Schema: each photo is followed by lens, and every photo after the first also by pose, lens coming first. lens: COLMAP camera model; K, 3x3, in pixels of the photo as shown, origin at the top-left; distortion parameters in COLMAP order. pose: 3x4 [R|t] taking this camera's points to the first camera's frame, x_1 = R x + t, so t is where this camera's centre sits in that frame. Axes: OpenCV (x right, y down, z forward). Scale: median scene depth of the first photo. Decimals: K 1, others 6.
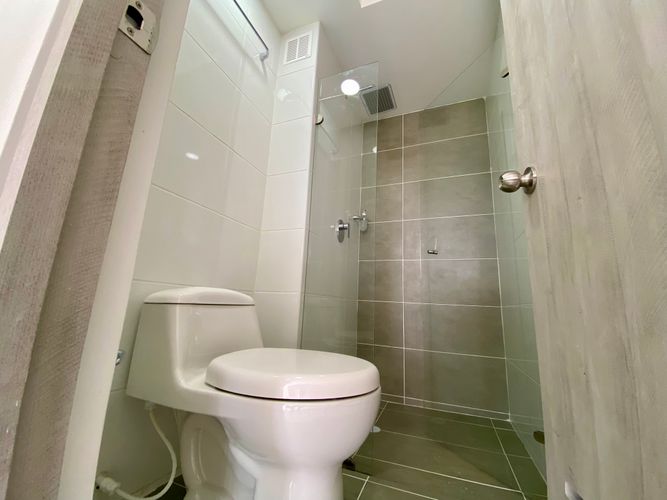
lens RADIAL K [[262.8, 0, 333.5], [0, 262.8, 250.0], [0, 0, 1]] dist [-0.001610, -0.000373]
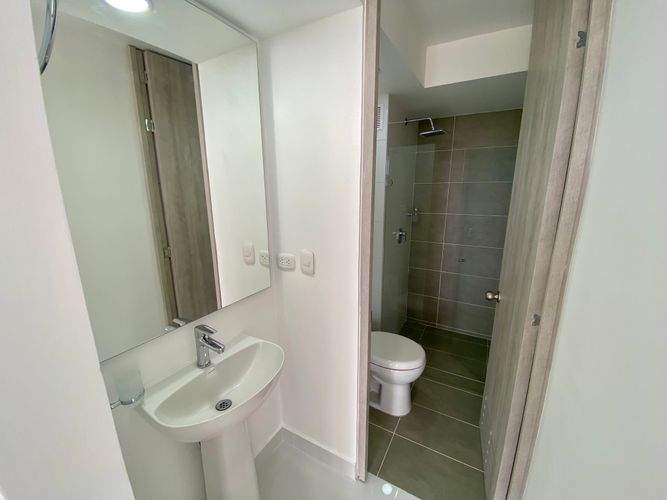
lens RADIAL K [[267.5, 0, 333.5], [0, 267.5, 250.0], [0, 0, 1]] dist [-0.011614, -0.012844]
pose [[0.989716, -0.022115, -0.141329, -0.114126], [0.077916, 0.911902, 0.402945, -0.548687], [0.119967, -0.409812, 0.904247, -0.363472]]
